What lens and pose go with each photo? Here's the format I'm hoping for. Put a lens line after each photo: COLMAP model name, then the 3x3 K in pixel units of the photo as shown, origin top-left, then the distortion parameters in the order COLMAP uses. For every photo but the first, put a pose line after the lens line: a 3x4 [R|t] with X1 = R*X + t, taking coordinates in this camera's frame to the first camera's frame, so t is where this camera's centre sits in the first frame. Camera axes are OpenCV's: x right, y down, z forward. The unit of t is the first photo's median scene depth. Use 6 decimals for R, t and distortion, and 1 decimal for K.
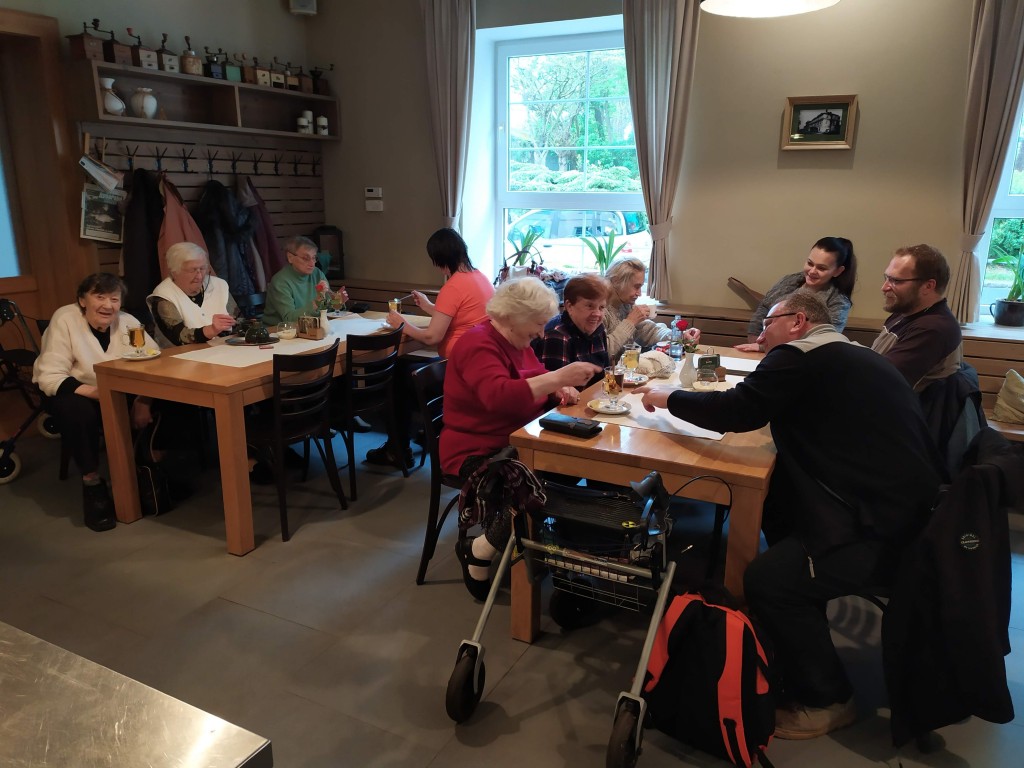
lens RADIAL K [[768.4, 0, 507.0], [0, 768.4, 386.8], [0, 0, 1]] dist [0.110551, -0.099342]
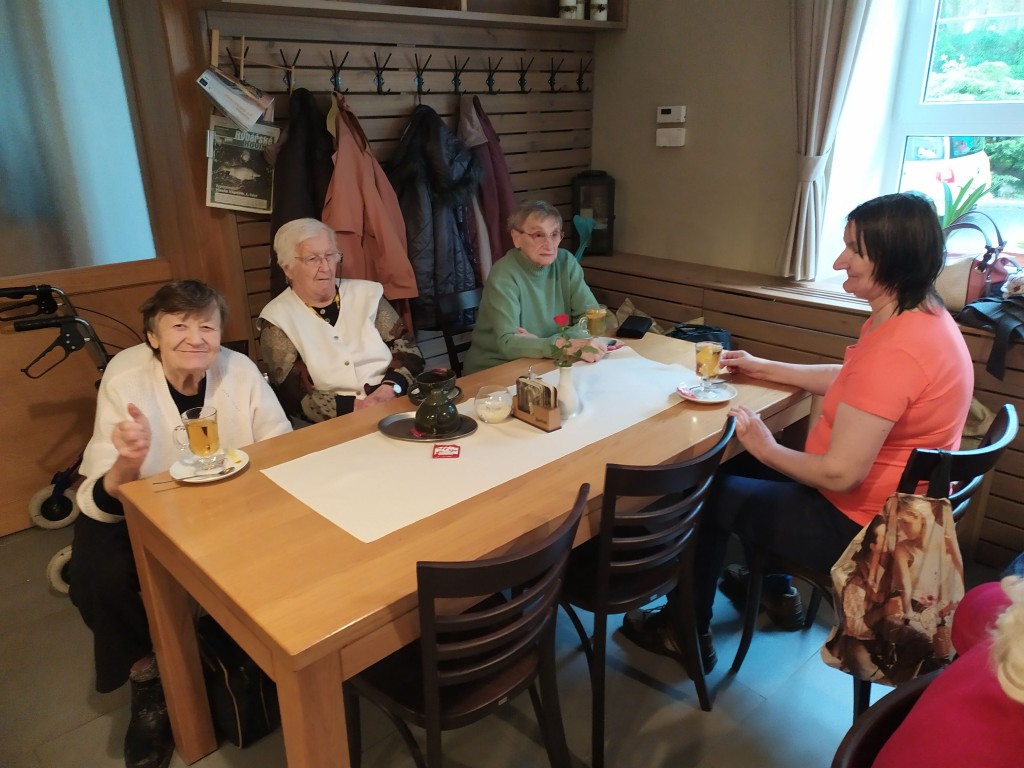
lens RADIAL K [[768.4, 0, 507.0], [0, 768.4, 386.8], [0, 0, 1]] dist [0.110551, -0.099342]
pose [[0.943148, 0.091263, -0.319598, -0.090225], [-0.059707, 0.992443, 0.107200, -0.111064], [0.326967, -0.082024, 0.941470, 0.417889]]
